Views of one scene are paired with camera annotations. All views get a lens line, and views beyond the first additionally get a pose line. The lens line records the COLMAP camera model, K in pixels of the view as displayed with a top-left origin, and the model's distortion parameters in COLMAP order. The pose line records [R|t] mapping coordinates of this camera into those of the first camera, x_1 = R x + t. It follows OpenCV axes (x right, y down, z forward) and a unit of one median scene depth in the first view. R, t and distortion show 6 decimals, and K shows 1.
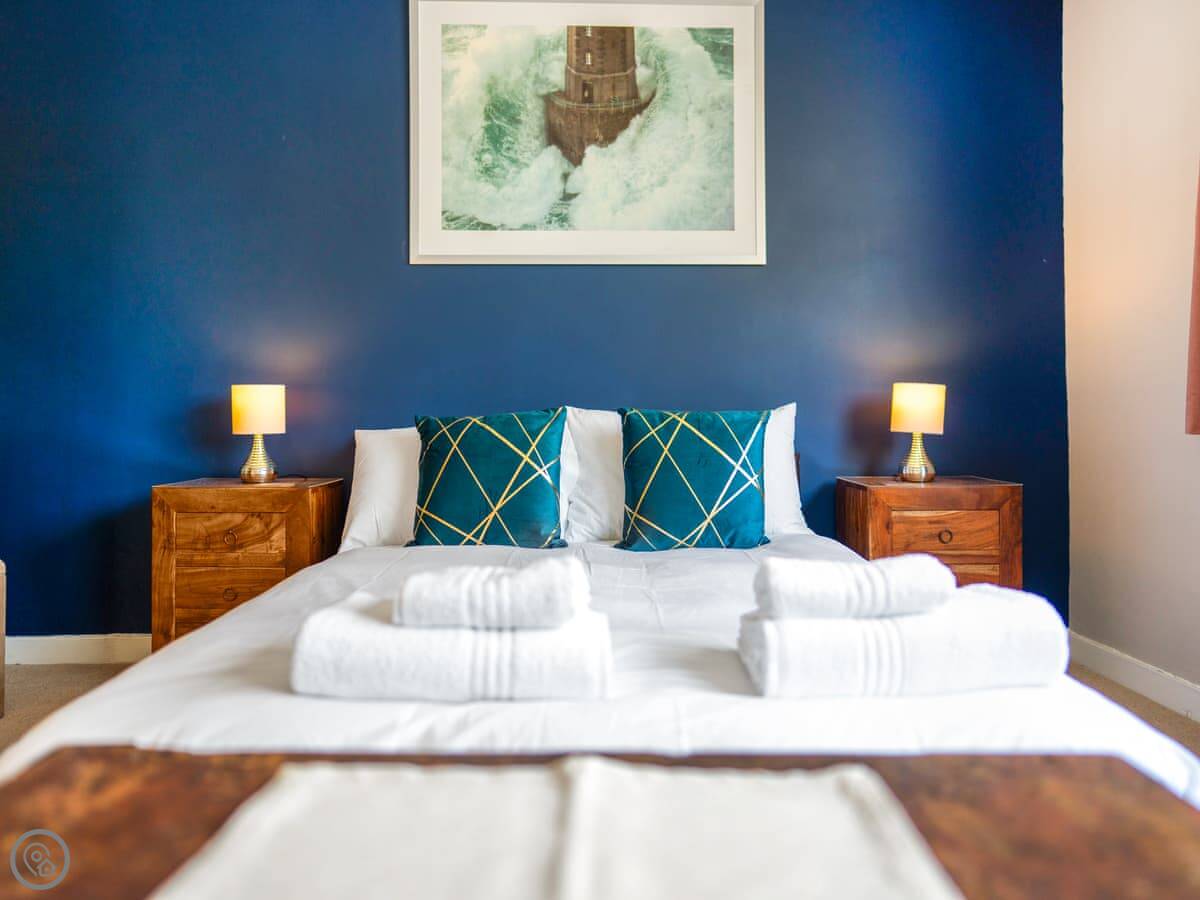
lens RADIAL K [[916.9, 0, 600.9], [0, 916.9, 407.9], [0, 0, 1]] dist [0.010387, 0.004025]
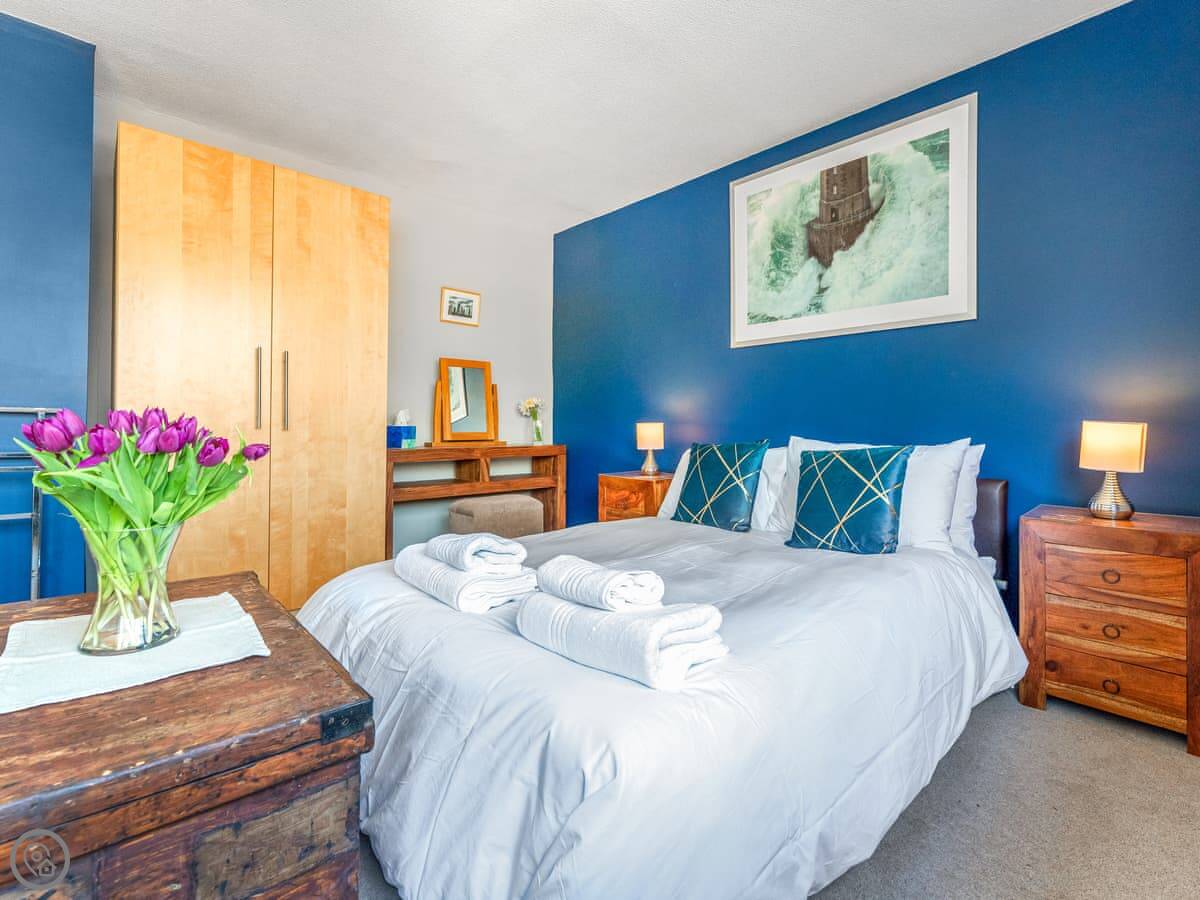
lens RADIAL K [[572.0, 0, 606.6], [0, 572.0, 423.9], [0, 0, 1]] dist [0.005077, 0.000747]
pose [[0.662550, -0.000195, -0.749018, 0.412938], [0.009464, 0.999922, 0.008112, -0.031566], [0.748958, -0.012463, 0.662501, 0.150404]]
